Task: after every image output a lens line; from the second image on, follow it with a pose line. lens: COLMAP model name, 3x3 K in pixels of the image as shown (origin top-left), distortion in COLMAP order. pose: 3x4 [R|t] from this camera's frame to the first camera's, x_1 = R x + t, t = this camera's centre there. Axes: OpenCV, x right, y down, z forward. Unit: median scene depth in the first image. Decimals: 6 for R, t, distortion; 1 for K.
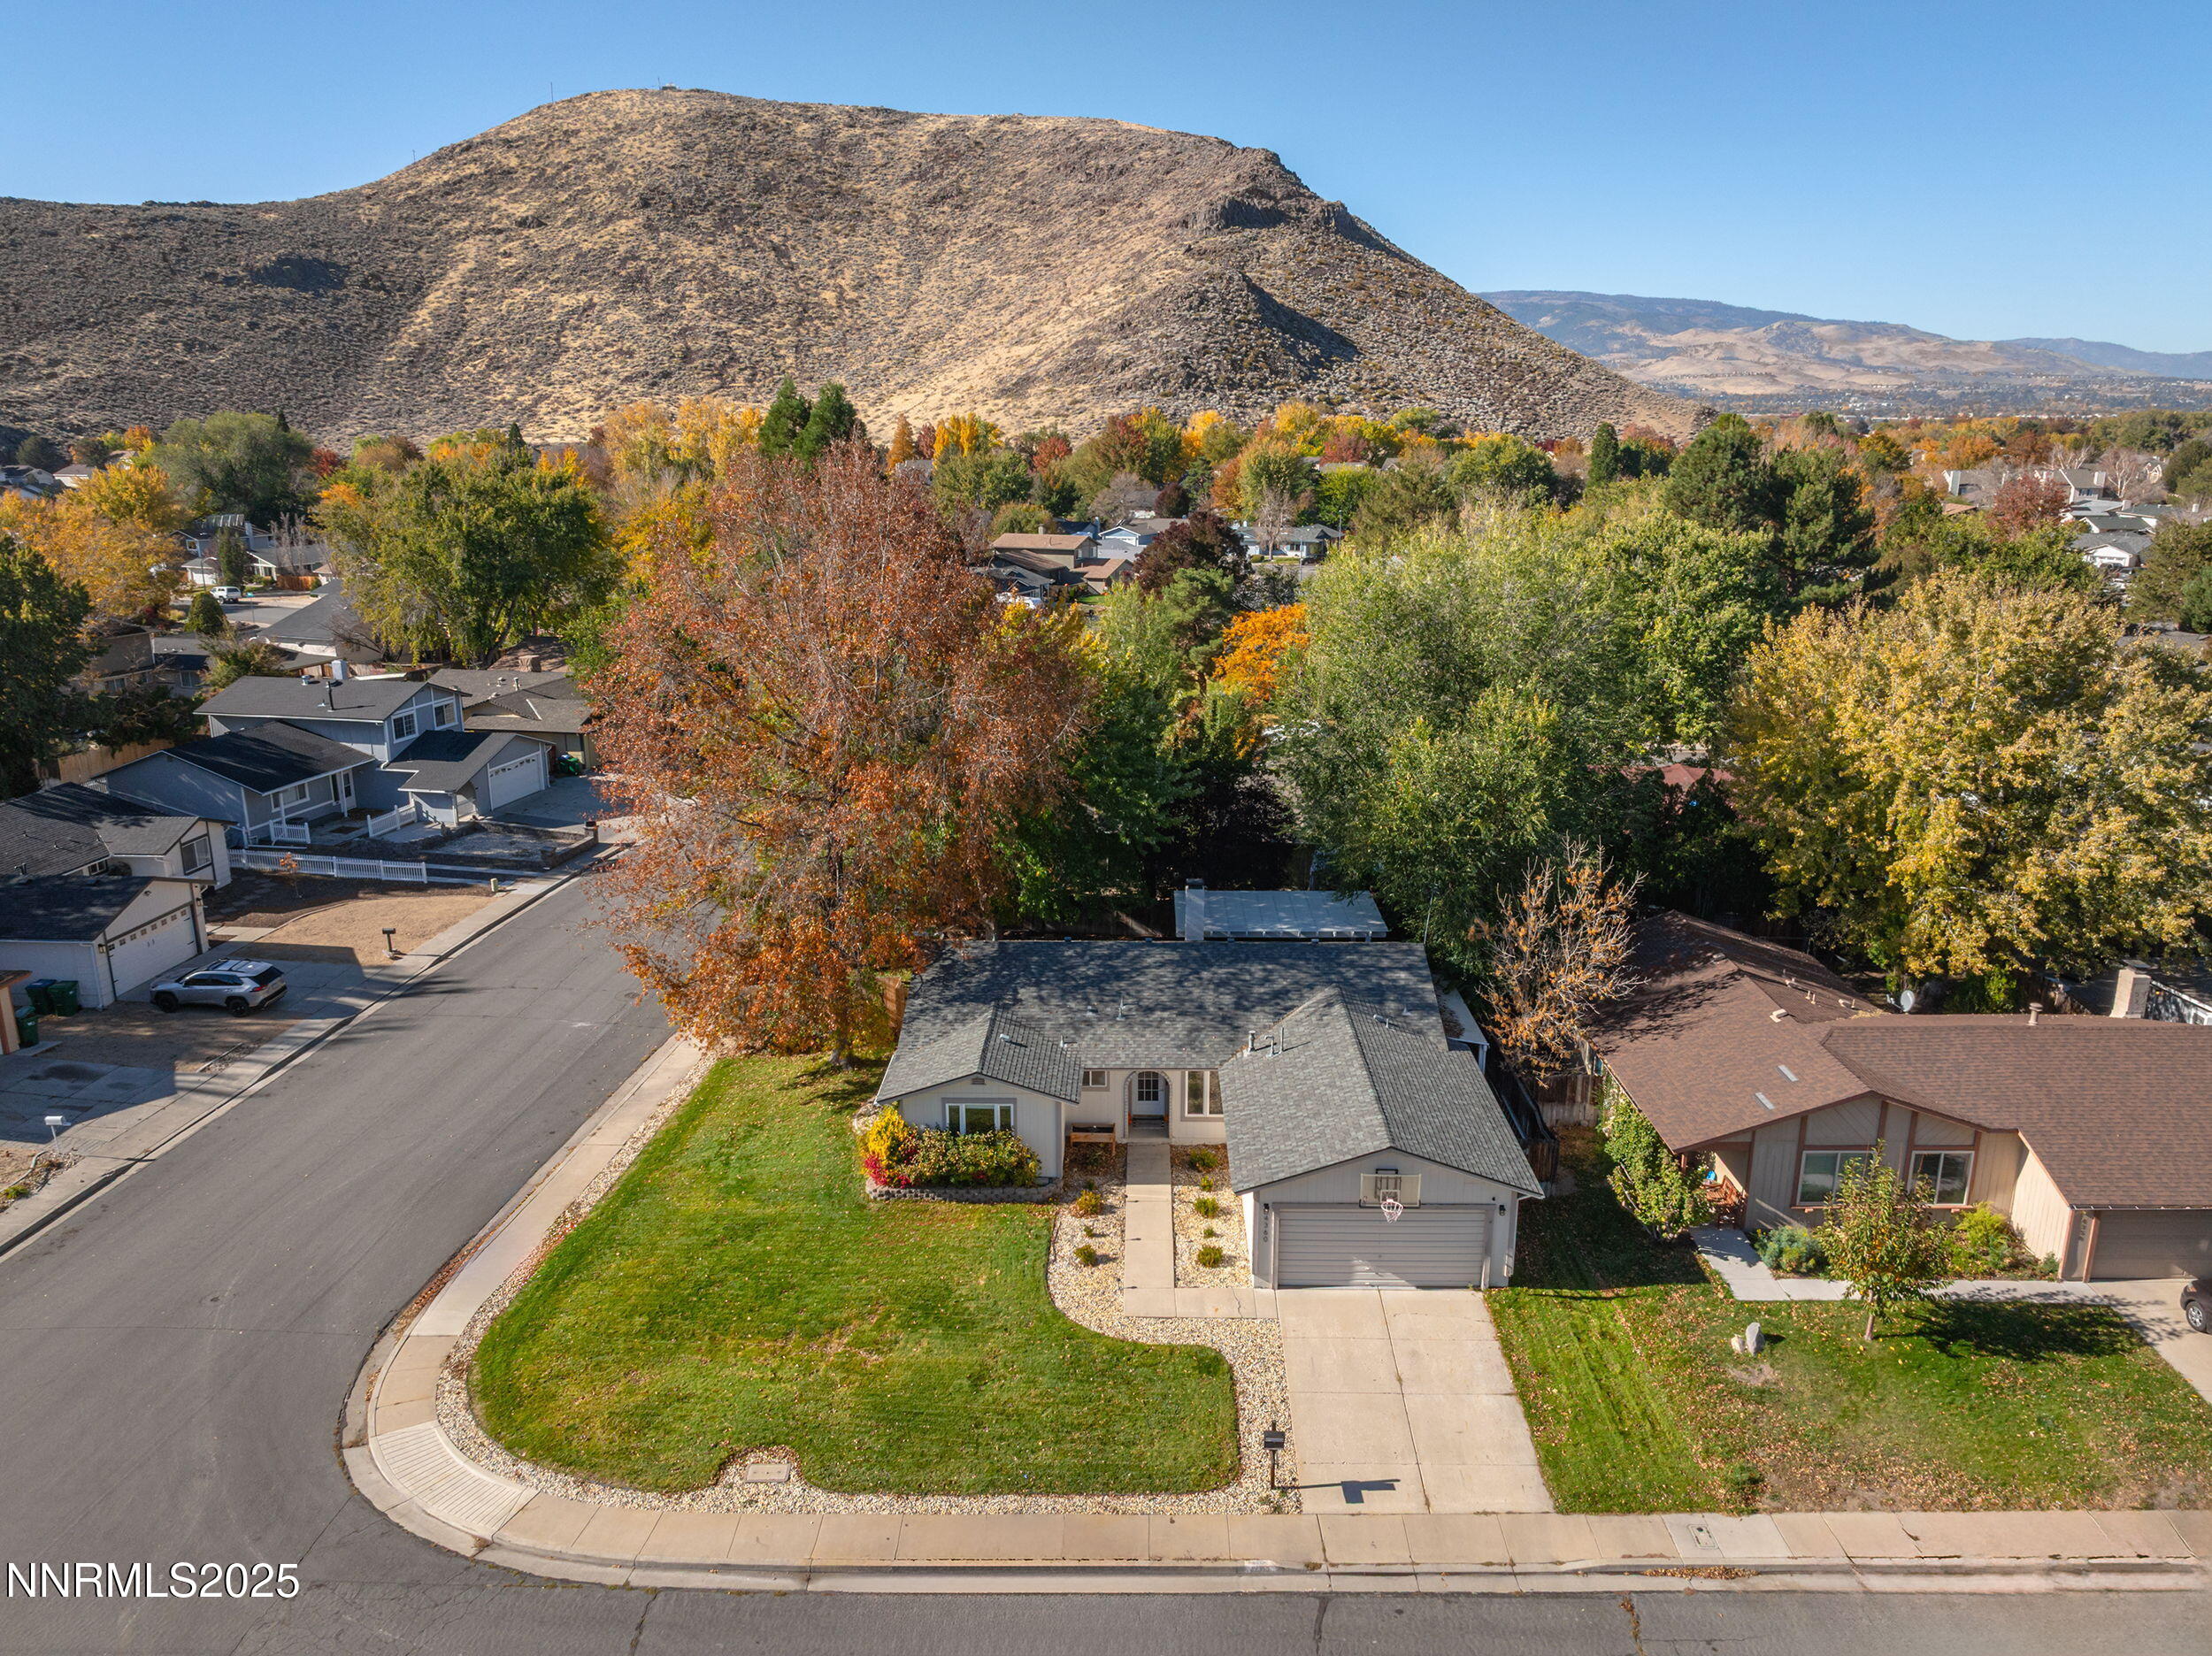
lens RADIAL K [[1555.9, 0, 1103.8], [0, 1555.9, 828.7], [0, 0, 1]] dist [-0.030562, 0.016600]
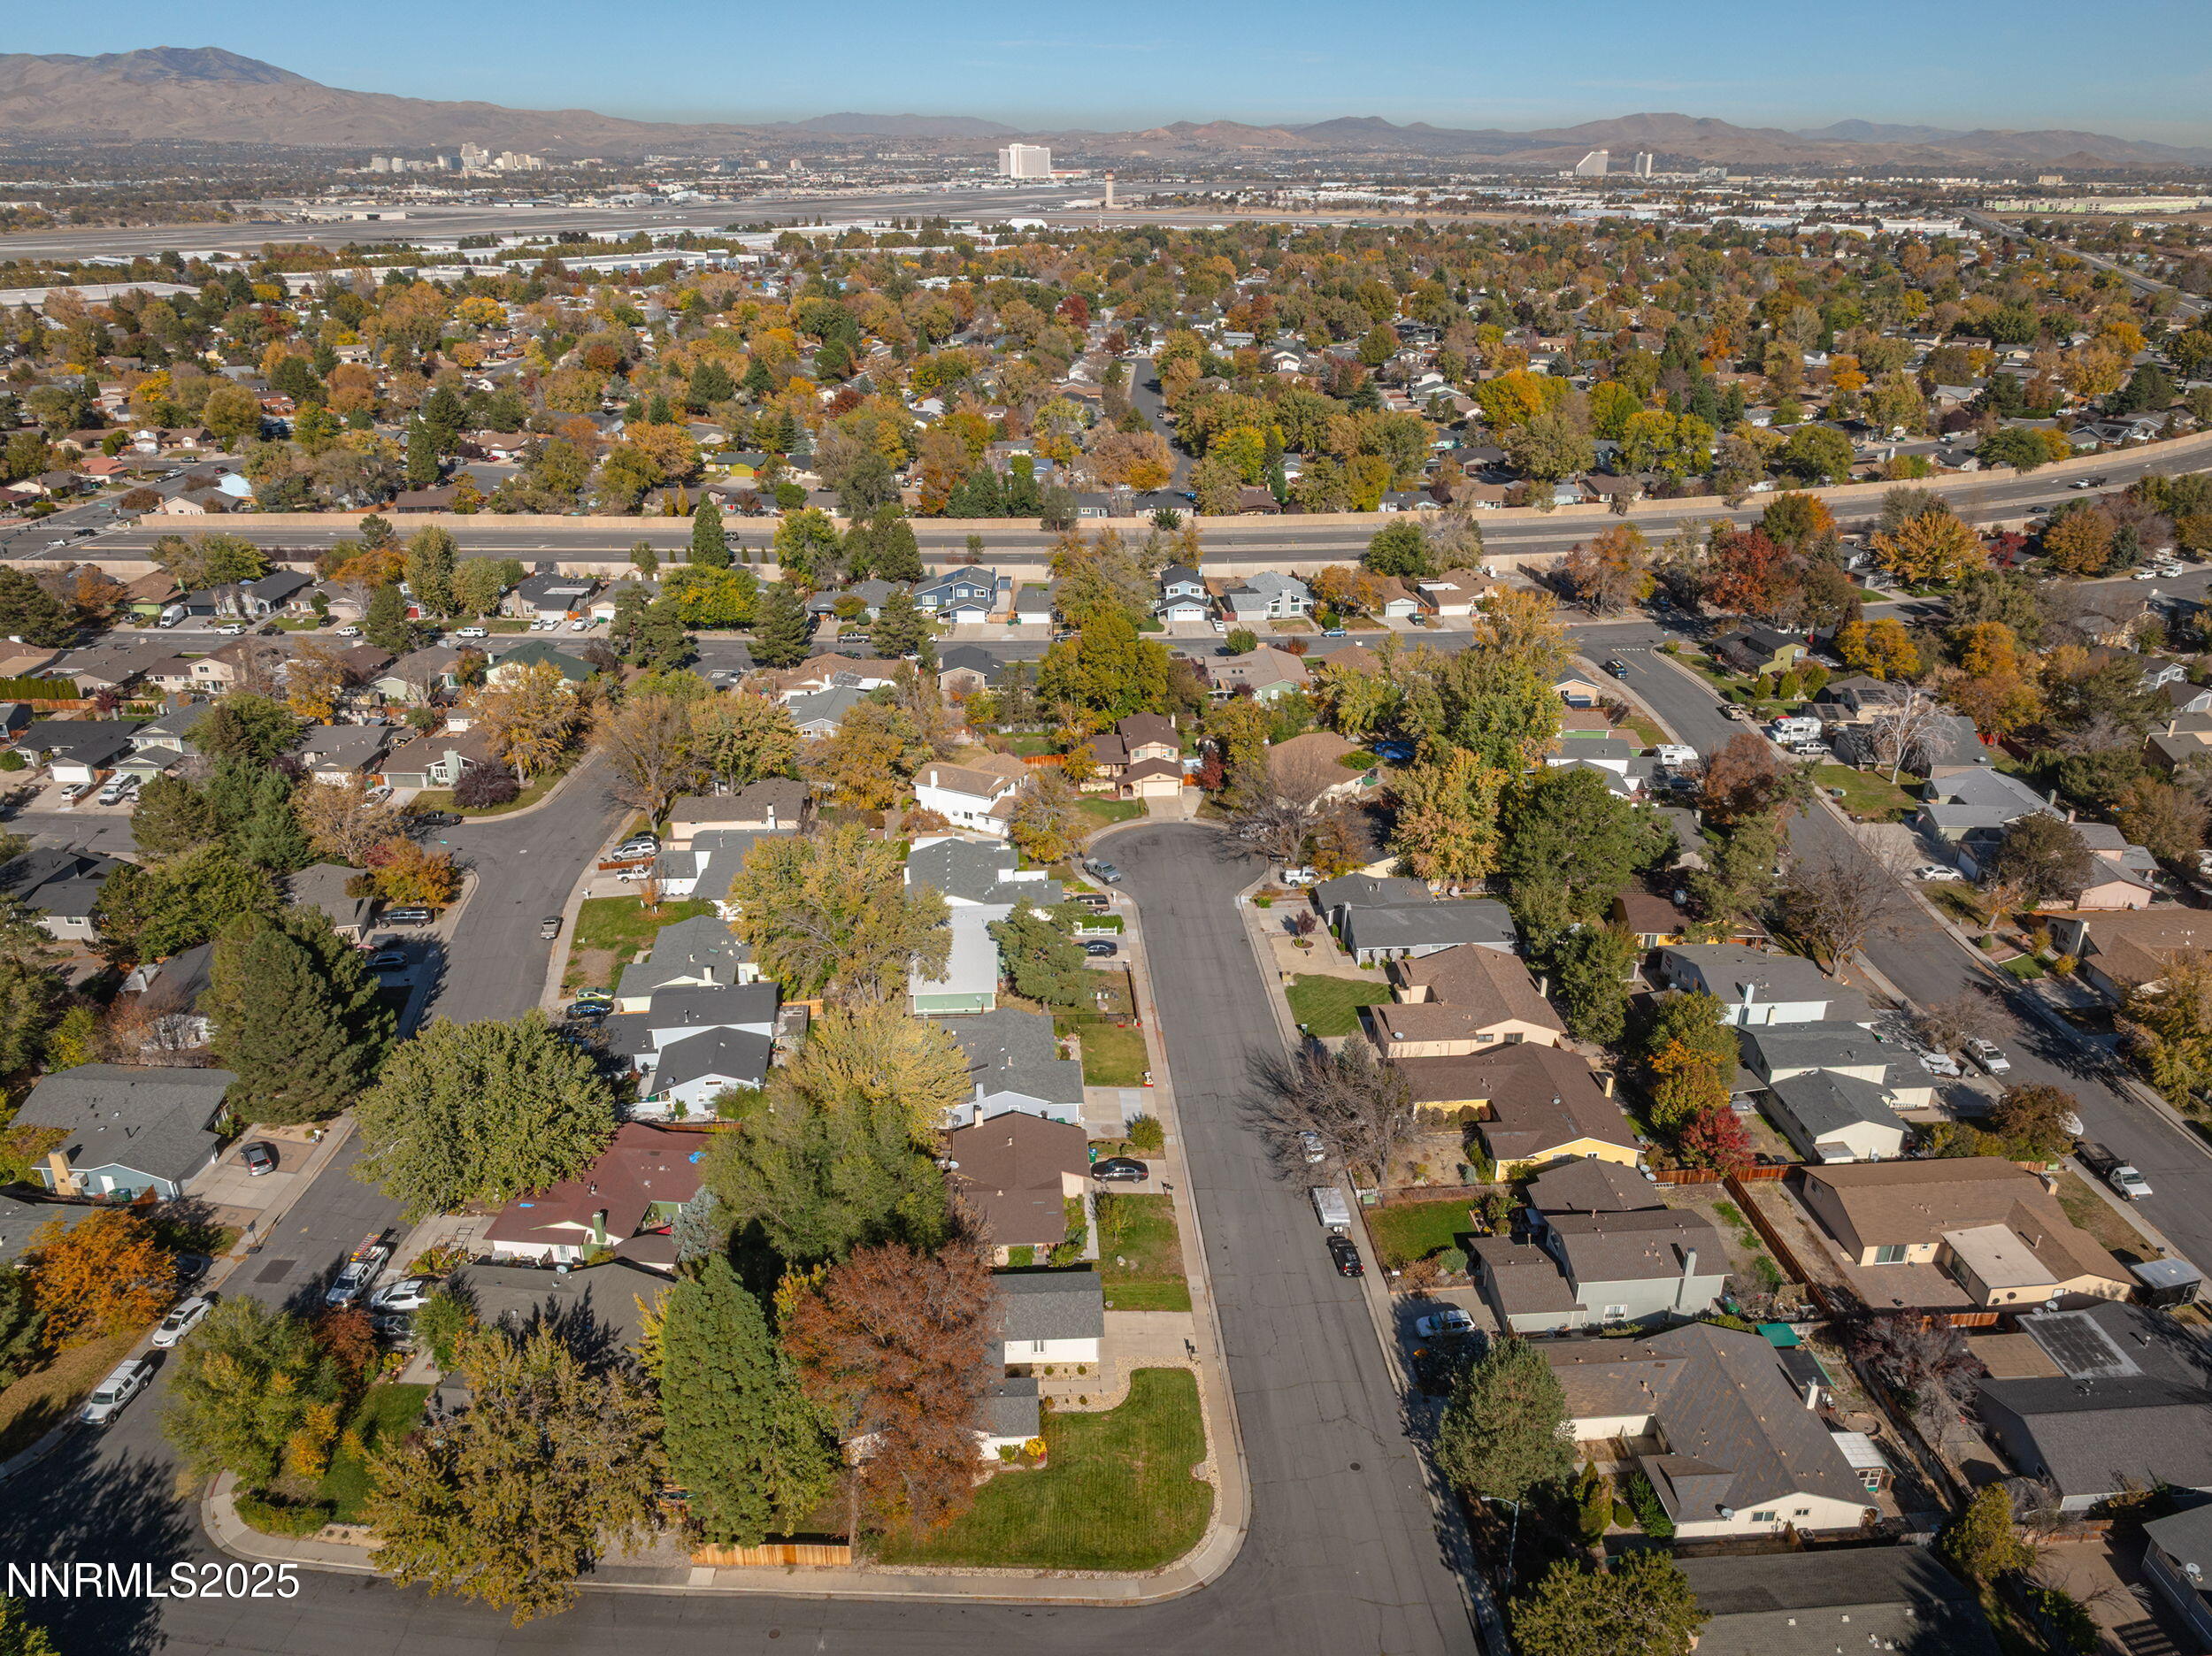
lens RADIAL K [[1555.9, 0, 1104.2], [0, 1555.9, 823.0], [0, 0, 1]] dist [-0.030562, 0.016600]
pose [[-0.078130, -0.391528, 0.916843, -1.193748], [0.252860, 0.881799, 0.398110, -0.965461], [-0.964343, 0.262937, 0.030107, 0.322515]]
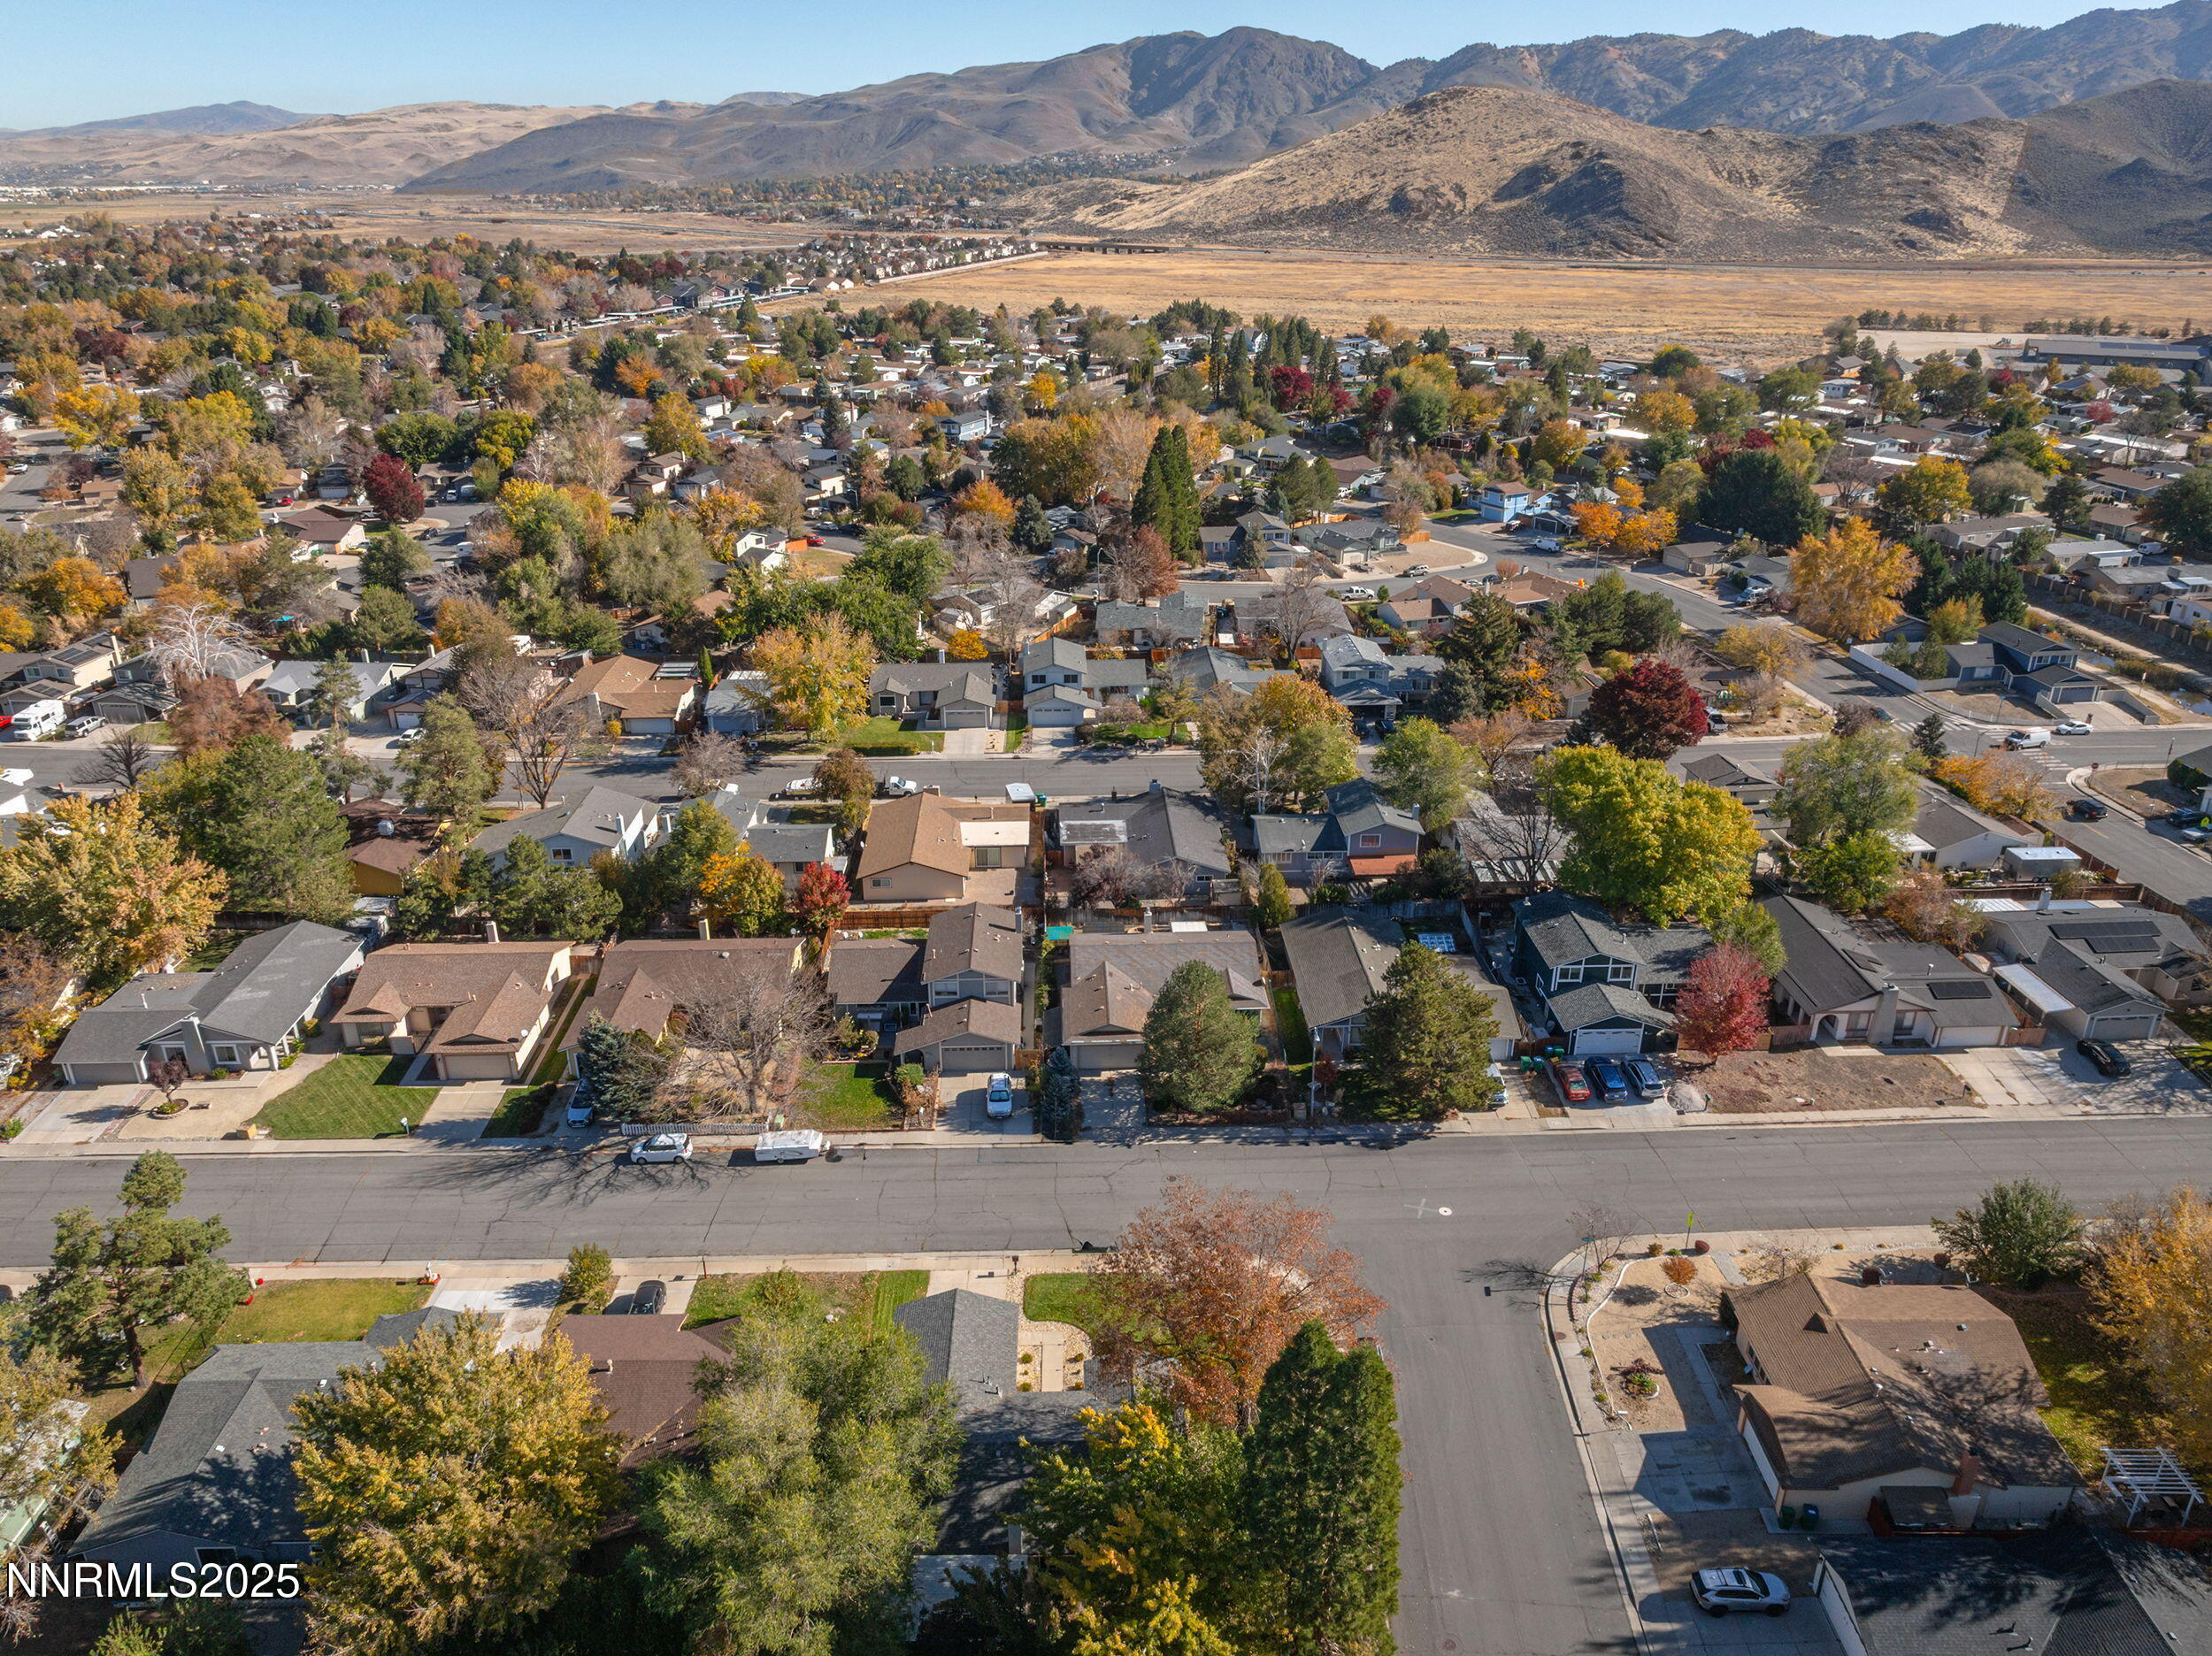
lens RADIAL K [[1555.9, 0, 1104.8], [0, 1555.9, 827.8], [0, 0, 1]] dist [-0.030562, 0.016600]
pose [[-0.998989, 0.022195, -0.039095, 0.012935], [-0.006375, 0.790912, 0.611897, -0.976582], [0.044502, 0.611527, -0.789971, 1.281013]]
